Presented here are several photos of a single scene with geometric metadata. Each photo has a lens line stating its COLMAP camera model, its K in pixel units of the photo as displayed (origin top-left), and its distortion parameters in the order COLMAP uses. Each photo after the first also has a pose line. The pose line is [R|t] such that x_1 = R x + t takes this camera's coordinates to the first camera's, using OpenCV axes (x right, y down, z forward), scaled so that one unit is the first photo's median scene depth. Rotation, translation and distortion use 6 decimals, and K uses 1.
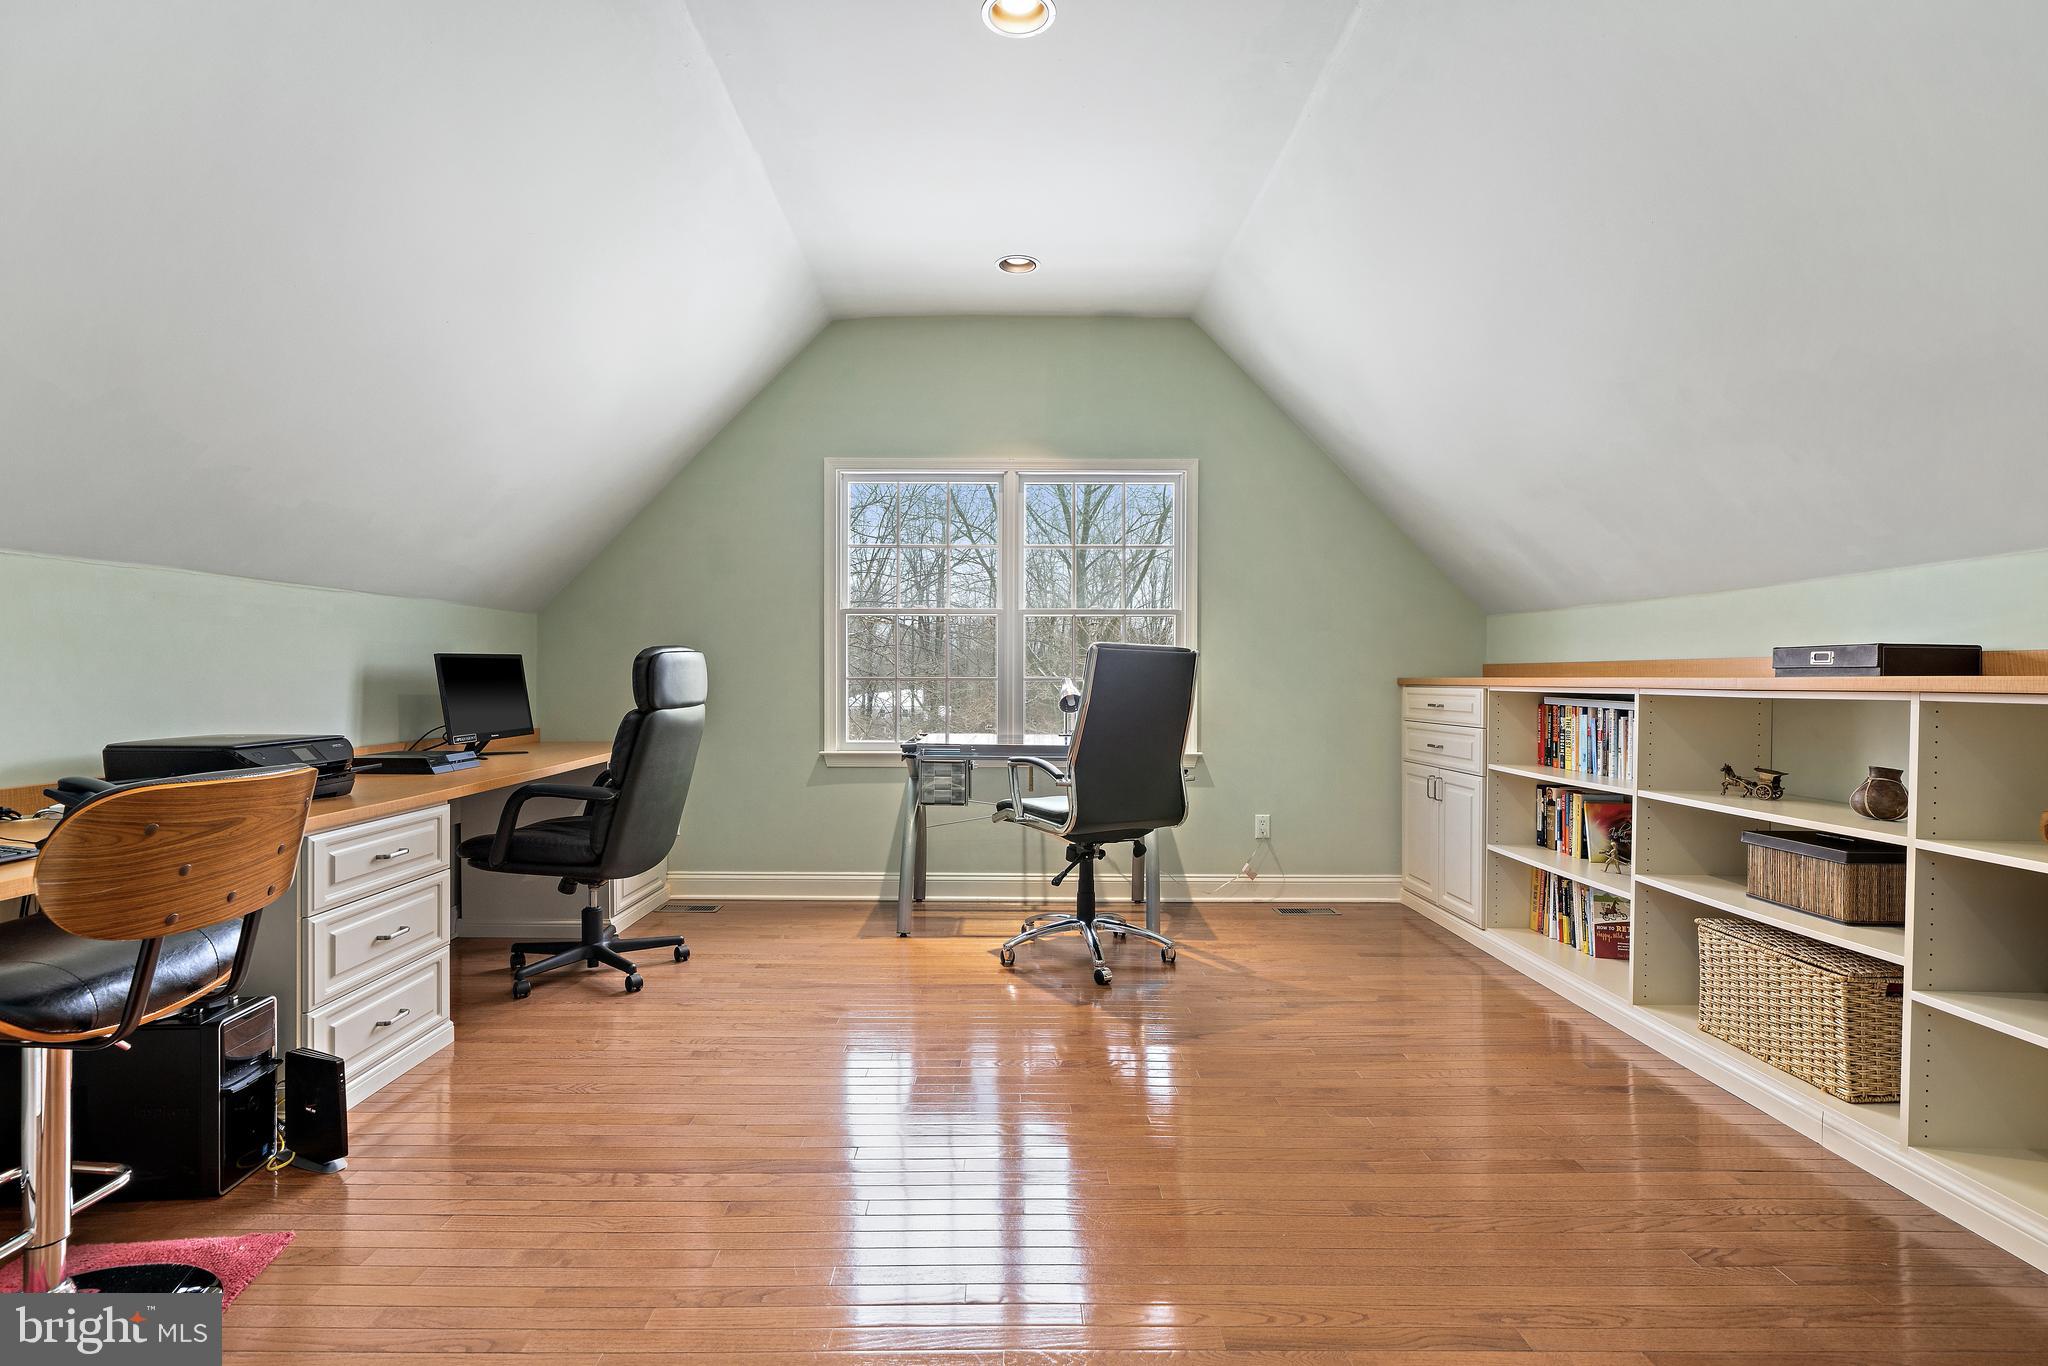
lens RADIAL K [[1005.4, 0, 1018.5], [0, 1005.4, 686.2], [0, 0, 1]] dist [0.002980, 0.000188]
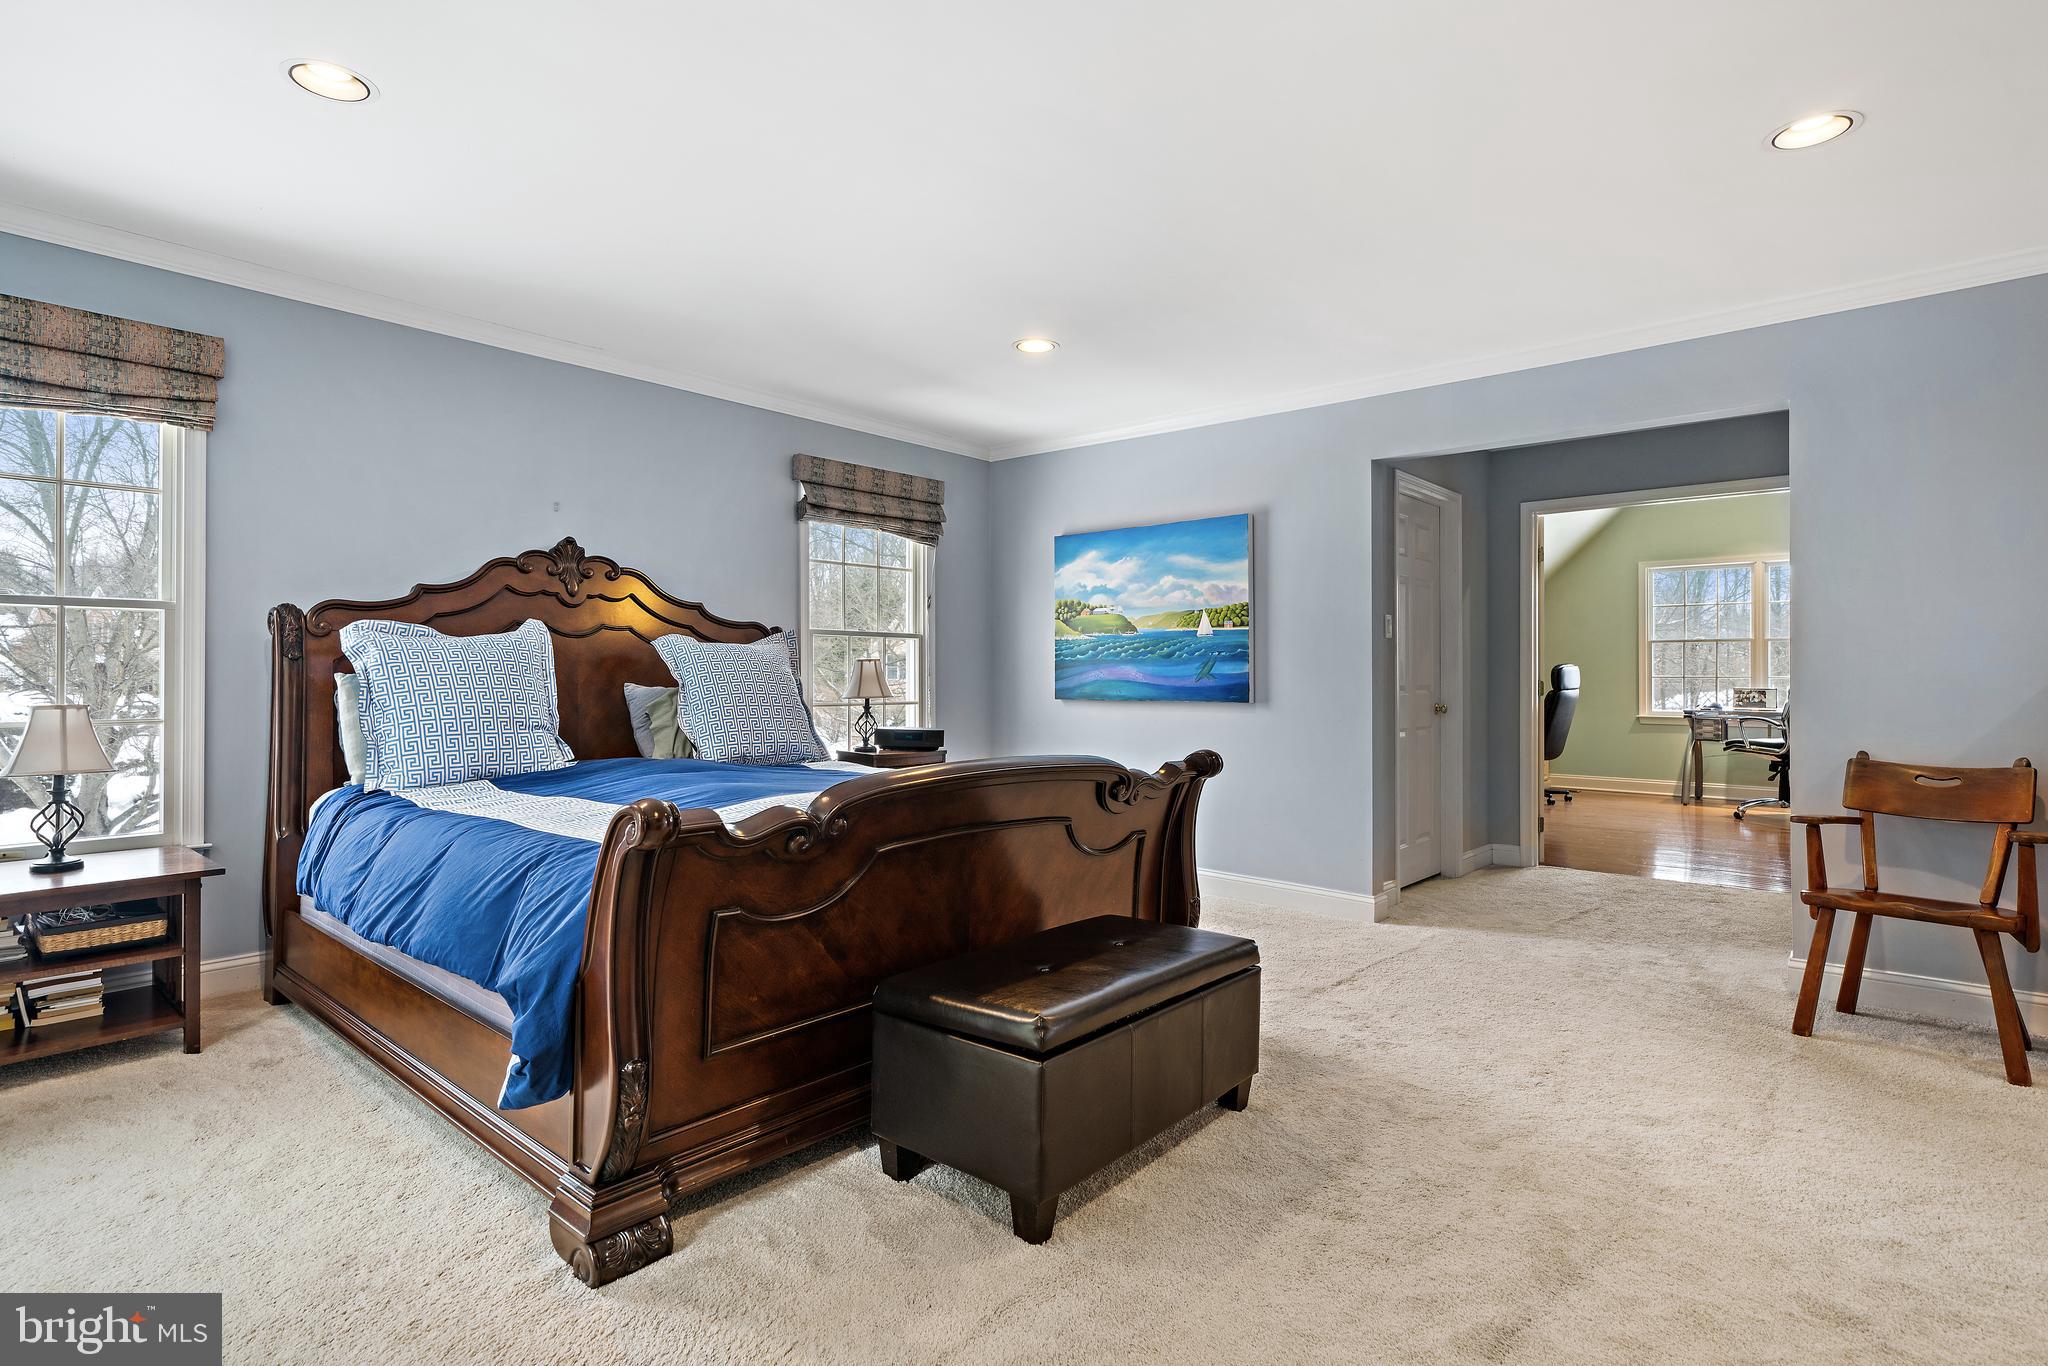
lens RADIAL K [[1005.4, 0, 1017.4], [0, 1005.4, 683.4], [0, 0, 1]] dist [0.002980, 0.000188]
pose [[0.740395, 0.003572, -0.672163, 0.247907], [-0.004894, 0.999988, -0.000077, 0.009860], [0.672155, 0.003347, 0.740403, -1.382816]]
